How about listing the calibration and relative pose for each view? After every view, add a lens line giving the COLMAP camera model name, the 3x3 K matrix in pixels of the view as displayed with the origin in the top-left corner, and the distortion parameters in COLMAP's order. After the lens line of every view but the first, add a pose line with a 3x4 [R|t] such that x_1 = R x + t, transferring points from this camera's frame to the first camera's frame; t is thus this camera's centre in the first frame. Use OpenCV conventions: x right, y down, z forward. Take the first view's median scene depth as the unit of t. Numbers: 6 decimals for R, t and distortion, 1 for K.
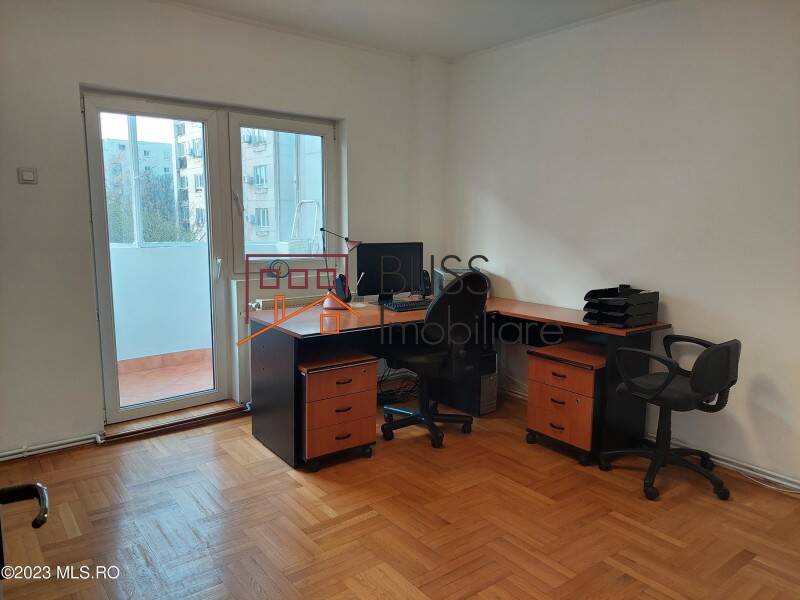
lens RADIAL K [[578.5, 0, 397.0], [0, 578.5, 298.2], [0, 0, 1]] dist [0.052091, -0.024123]
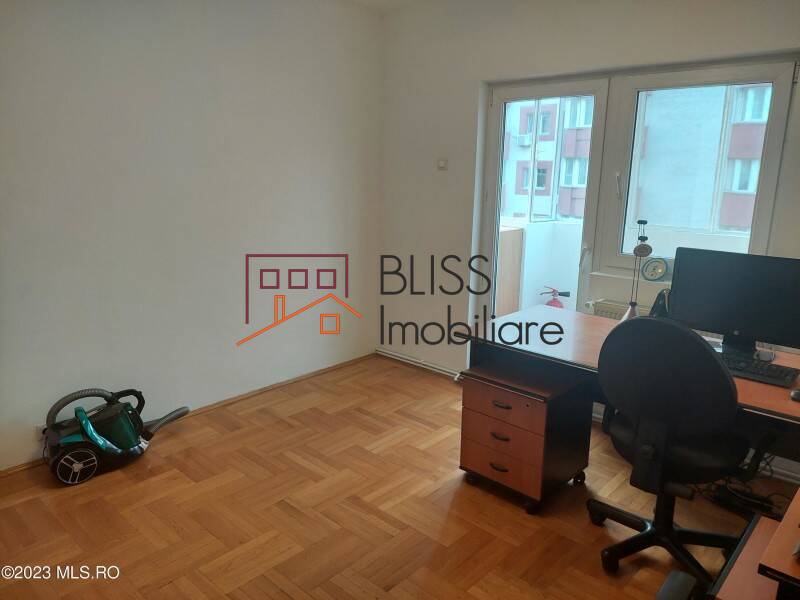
lens RADIAL K [[578.5, 0, 398.5], [0, 578.5, 300.7], [0, 0, 1]] dist [0.052091, -0.024123]
pose [[0.185942, 0.216361, -0.958443, 0.642092], [-0.151488, 0.970104, 0.189604, -0.137800], [0.970813, 0.109937, 0.213159, 0.641442]]
